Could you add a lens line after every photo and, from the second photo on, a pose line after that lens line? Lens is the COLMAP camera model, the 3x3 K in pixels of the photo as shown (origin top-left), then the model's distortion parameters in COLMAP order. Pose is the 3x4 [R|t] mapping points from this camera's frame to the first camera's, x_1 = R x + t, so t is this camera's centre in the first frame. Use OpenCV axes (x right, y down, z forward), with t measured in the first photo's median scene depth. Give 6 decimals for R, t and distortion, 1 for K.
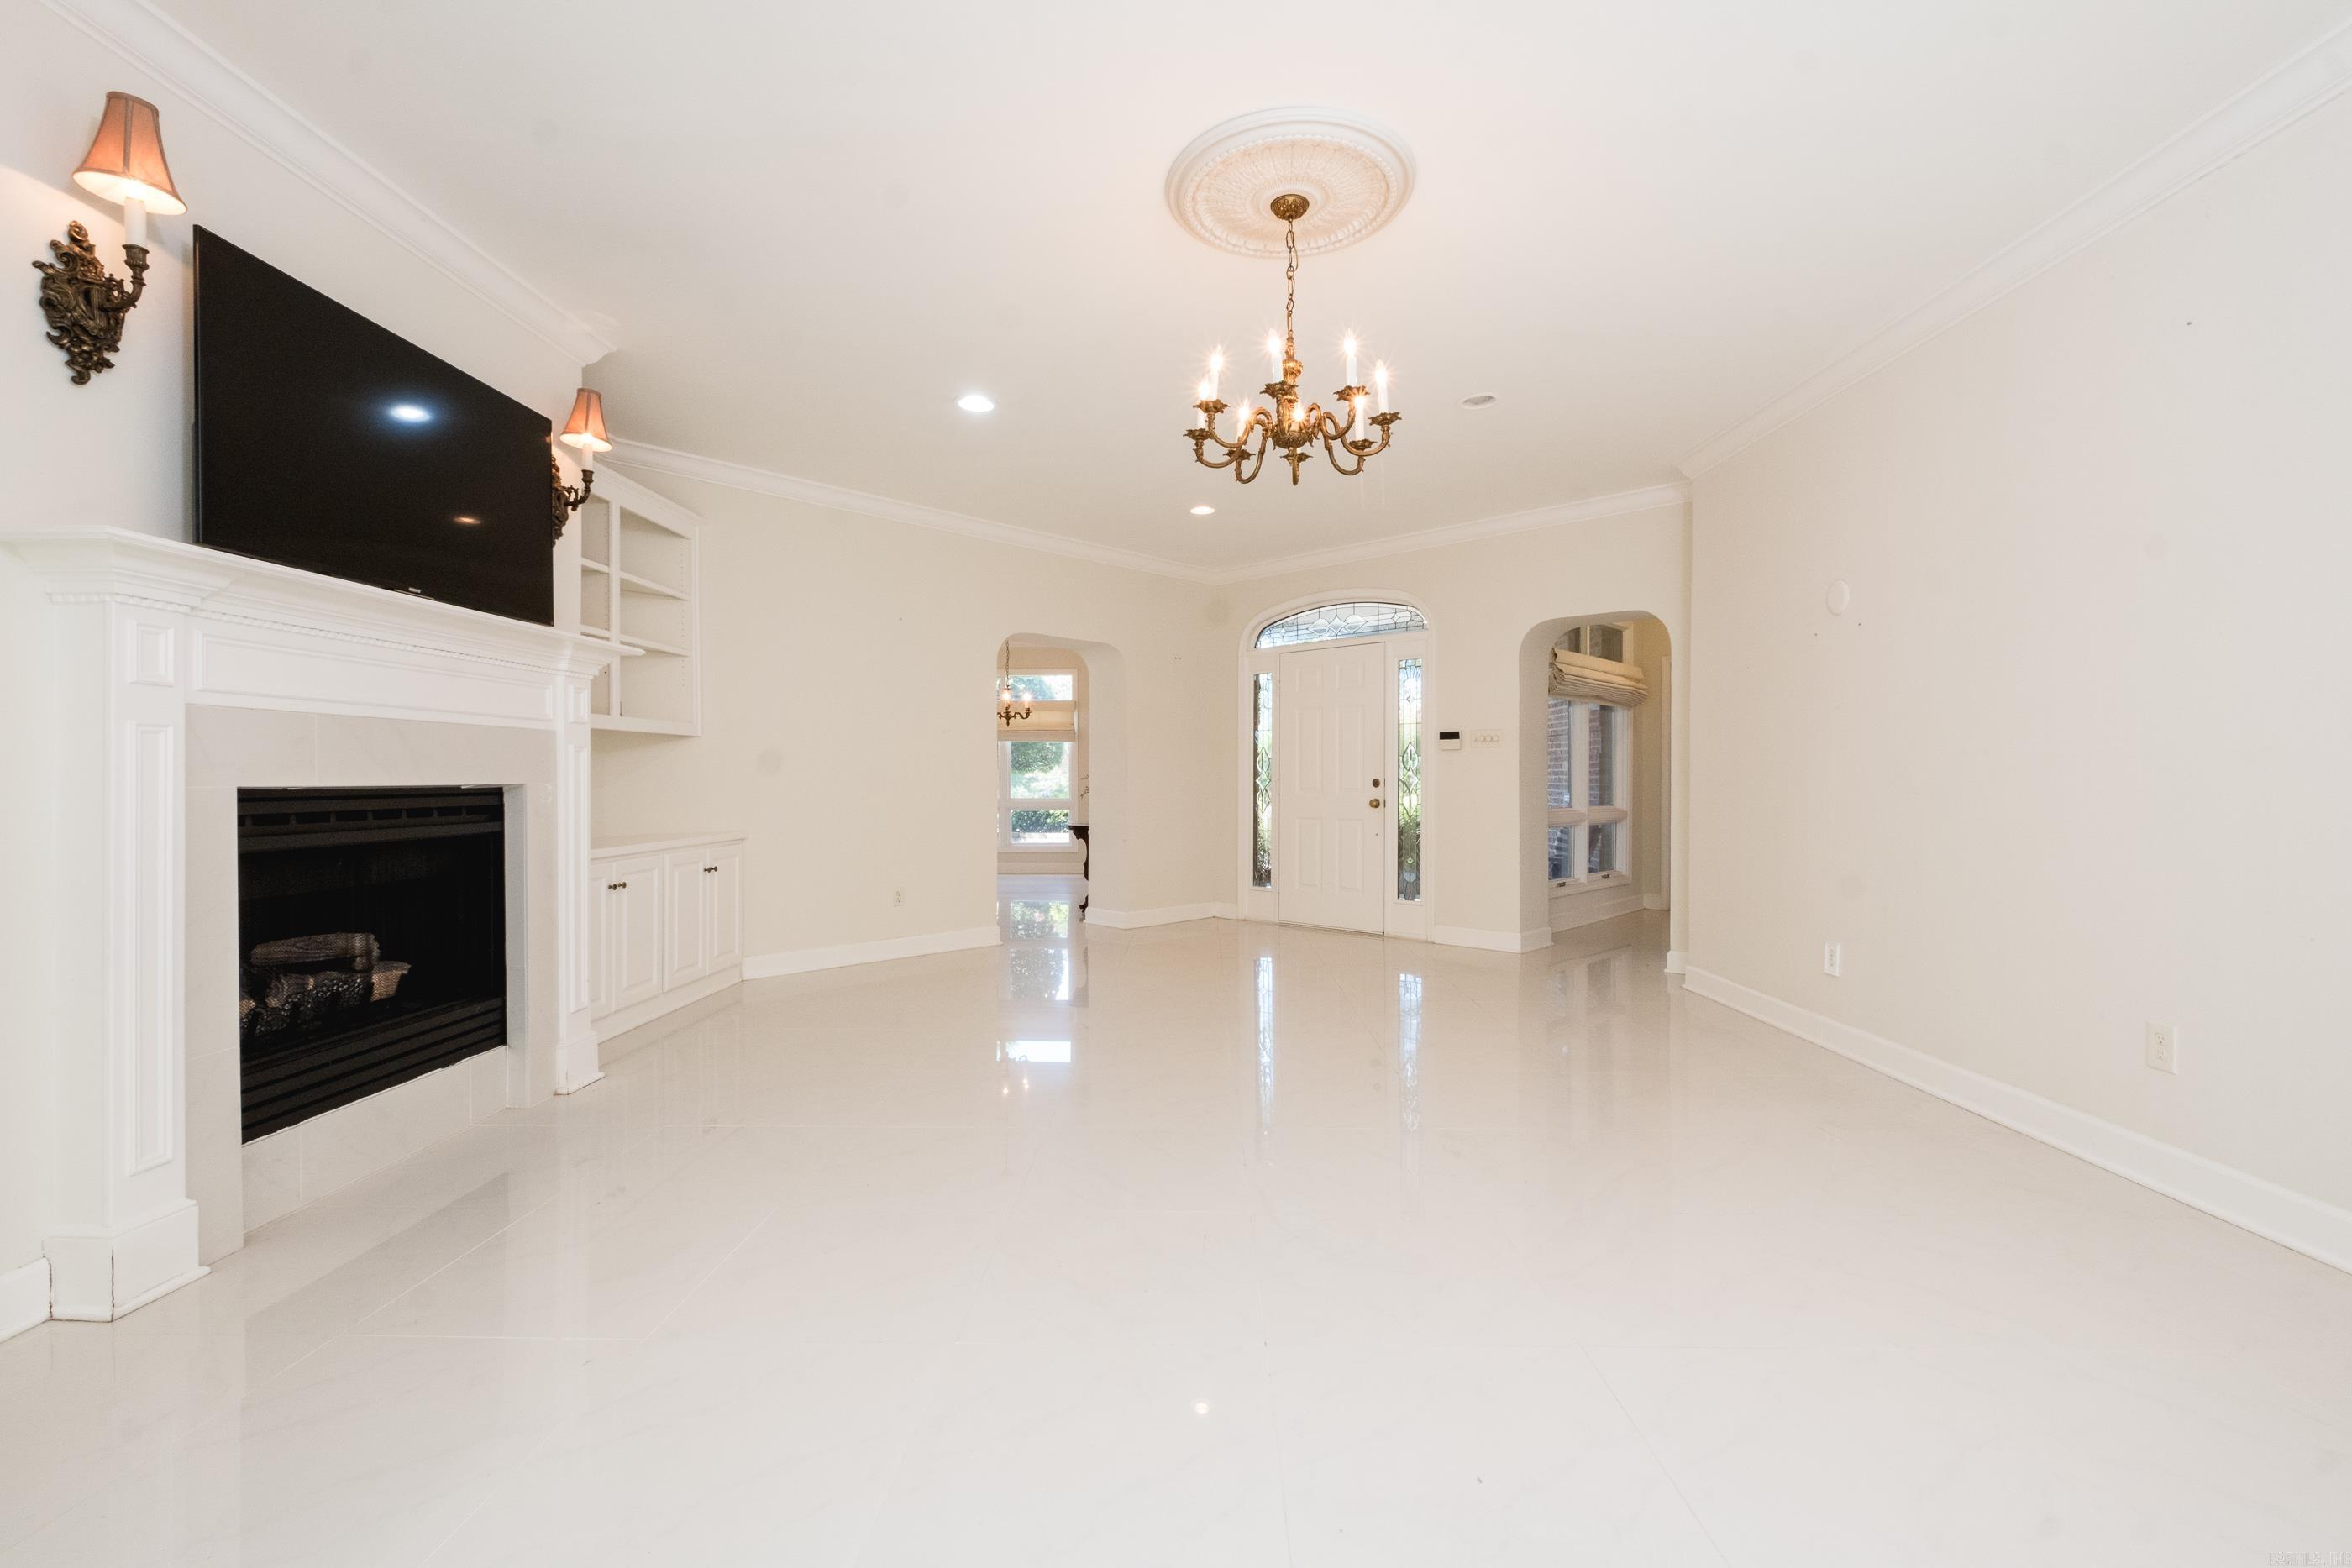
lens RADIAL K [[1032.7, 0, 1185.7], [0, 1032.7, 778.0], [0, 0, 1]] dist [0.002773, -0.002412]
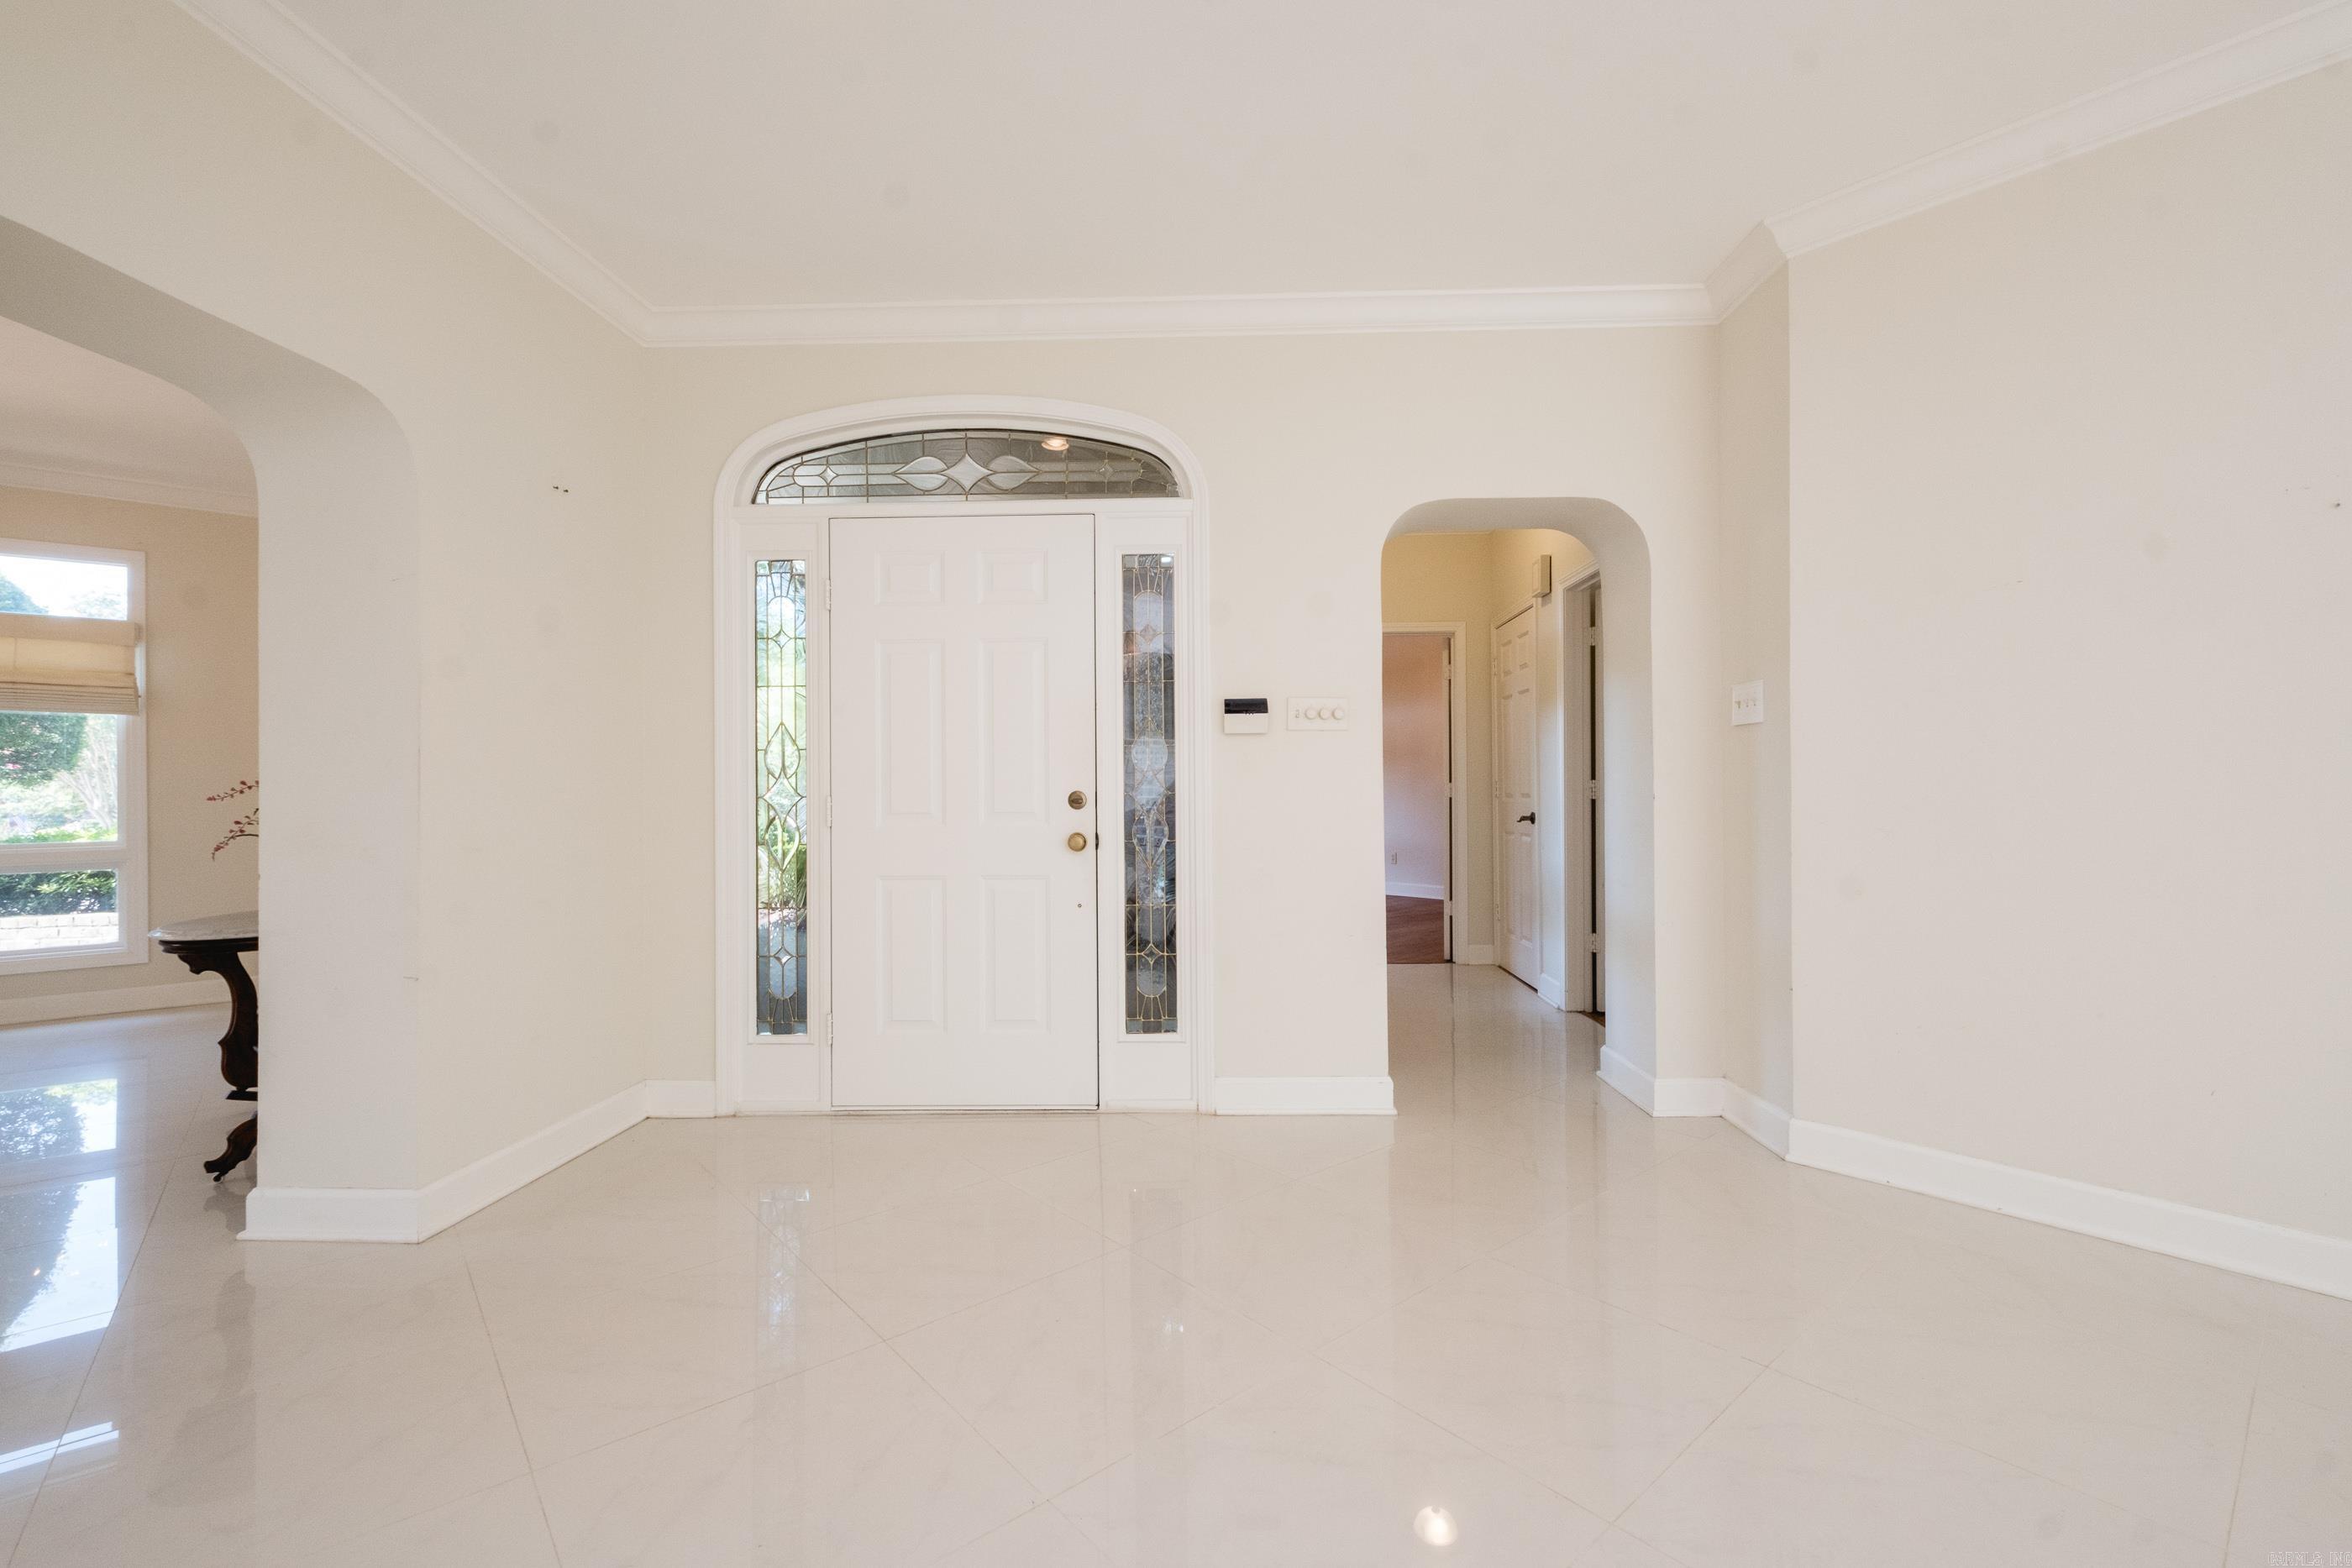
lens RADIAL K [[1032.7, 0, 1195.0], [0, 1032.7, 787.7], [0, 0, 1]] dist [0.002773, -0.002412]
pose [[0.748779, -0.010982, 0.662728, -0.146883], [0.009096, 0.999939, 0.006293, -0.005869], [-0.662757, 0.001317, 0.748833, 0.901723]]
